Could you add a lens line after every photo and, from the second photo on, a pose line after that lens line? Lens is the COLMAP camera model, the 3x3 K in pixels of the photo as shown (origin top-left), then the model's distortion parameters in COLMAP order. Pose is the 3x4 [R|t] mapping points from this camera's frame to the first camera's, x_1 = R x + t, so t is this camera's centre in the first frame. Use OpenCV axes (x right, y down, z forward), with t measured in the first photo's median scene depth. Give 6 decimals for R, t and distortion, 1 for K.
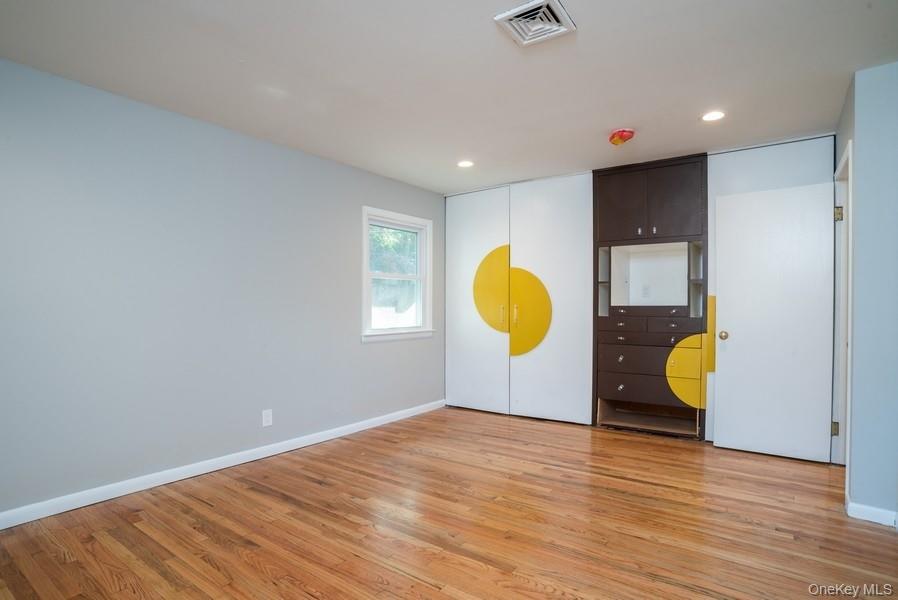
lens RADIAL K [[464.6, 0, 451.6], [0, 464.6, 308.2], [0, 0, 1]] dist [-0.048167, 0.014513]
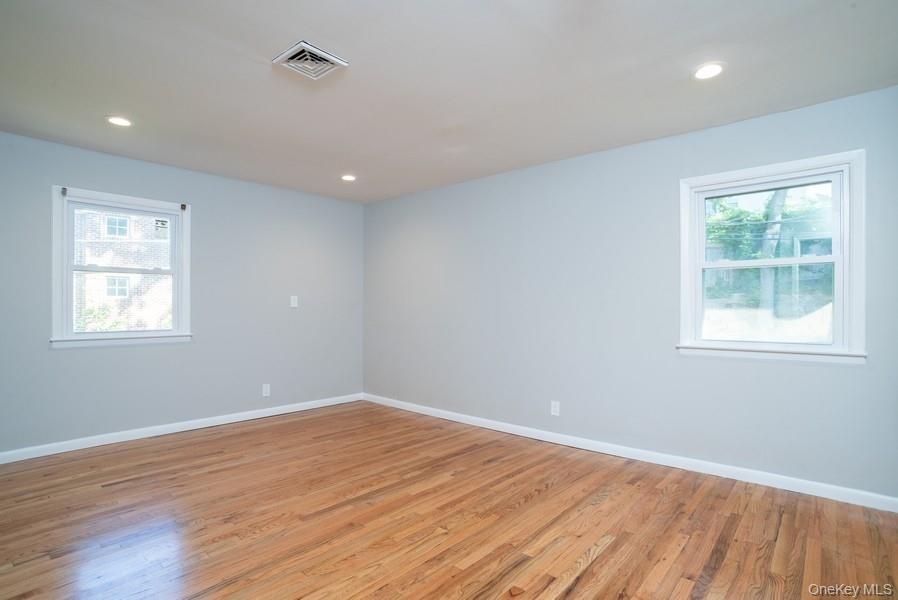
lens RADIAL K [[464.6, 0, 453.7], [0, 464.6, 300.7], [0, 0, 1]] dist [-0.048167, 0.014513]
pose [[-0.104029, -0.024673, -0.994268, 0.812397], [0.002837, 0.999681, -0.025104, 0.001267], [0.994570, -0.005433, -0.103926, 0.929961]]
